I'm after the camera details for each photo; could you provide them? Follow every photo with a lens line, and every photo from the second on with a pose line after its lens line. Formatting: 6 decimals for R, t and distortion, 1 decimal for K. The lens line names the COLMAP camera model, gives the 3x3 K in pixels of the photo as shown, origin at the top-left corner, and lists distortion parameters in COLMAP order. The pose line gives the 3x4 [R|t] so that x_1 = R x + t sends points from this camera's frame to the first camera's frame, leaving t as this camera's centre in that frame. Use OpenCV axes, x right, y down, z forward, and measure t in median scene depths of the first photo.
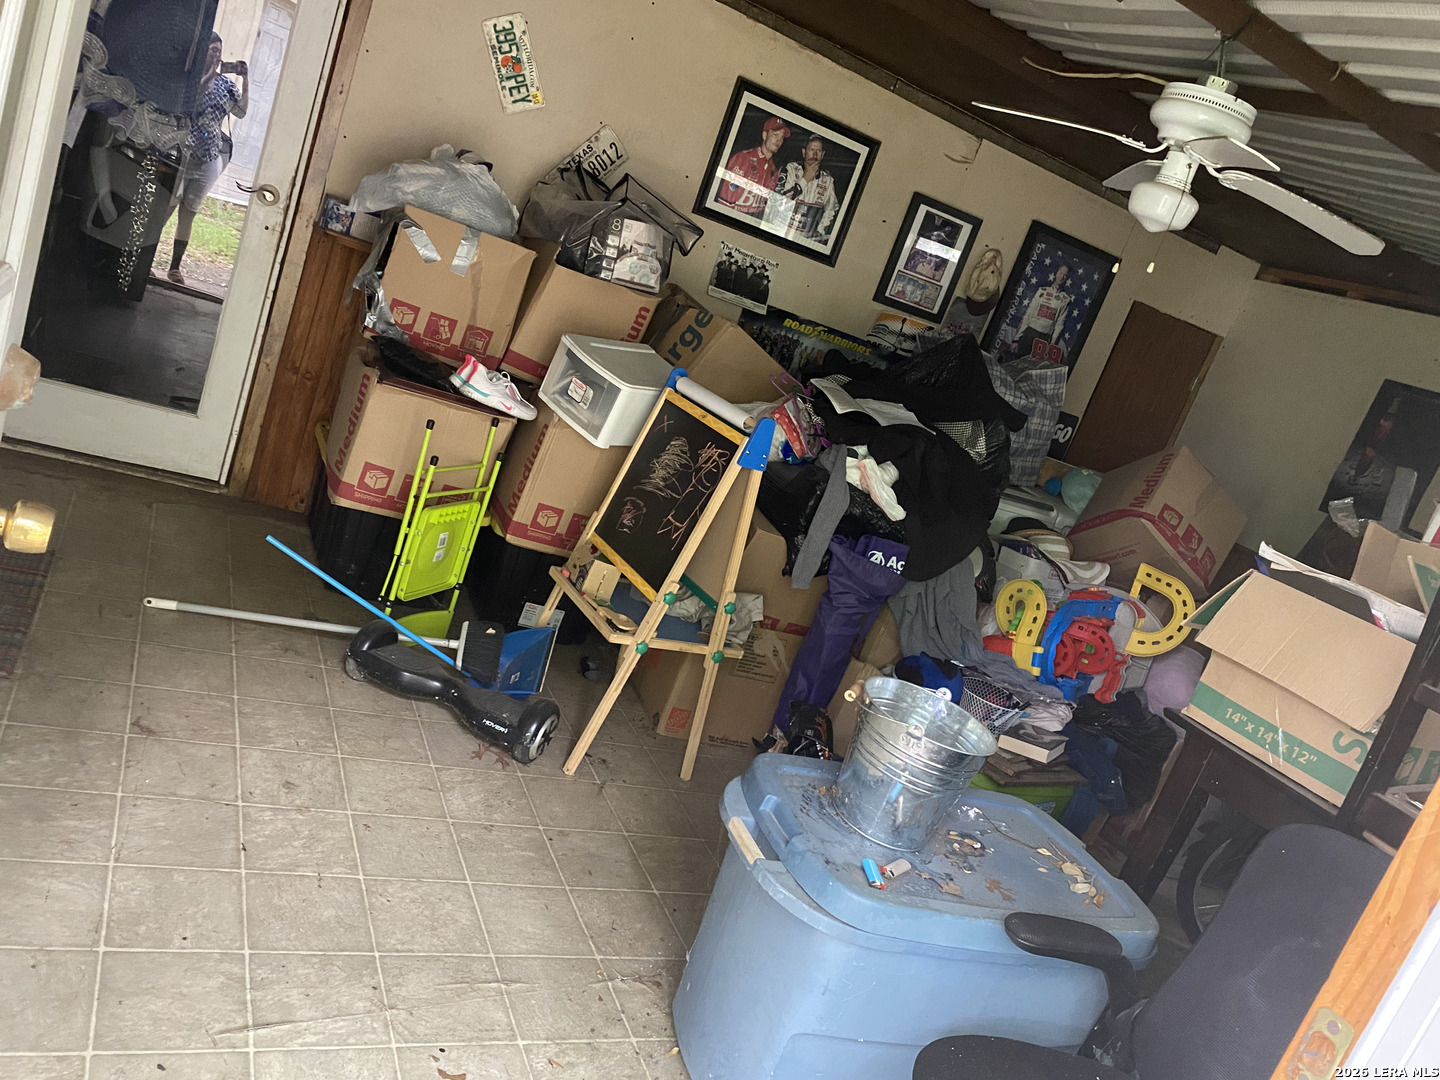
lens RADIAL K [[1101.2, 0, 721.6], [0, 1101.2, 546.9], [0, 0, 1]] dist [0.026354, -0.037223]
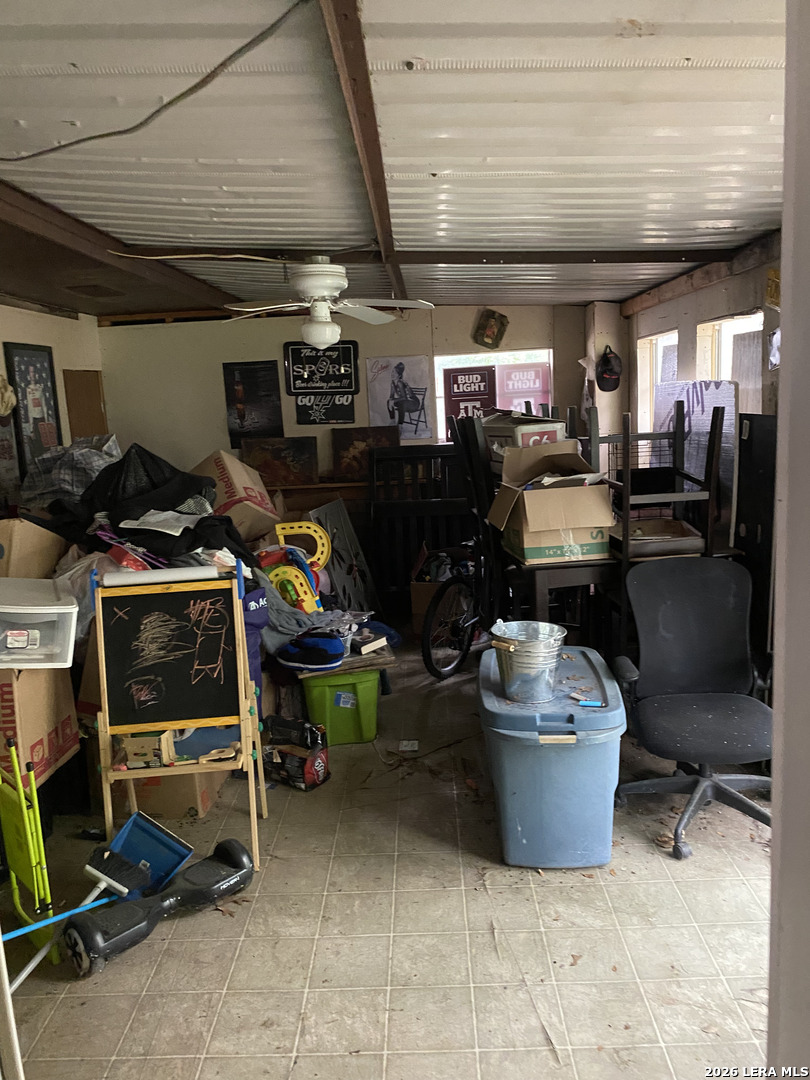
lens RADIAL K [[825.9, 0, 409.0], [0, 825.9, 532.2], [0, 0, 1]] dist [0.026354, -0.037223]
pose [[0.388162, -0.497265, 0.775924, -0.591297], [0.419322, 0.845036, 0.331788, -0.357511], [-0.820670, 0.196574, 0.536525, 0.232192]]
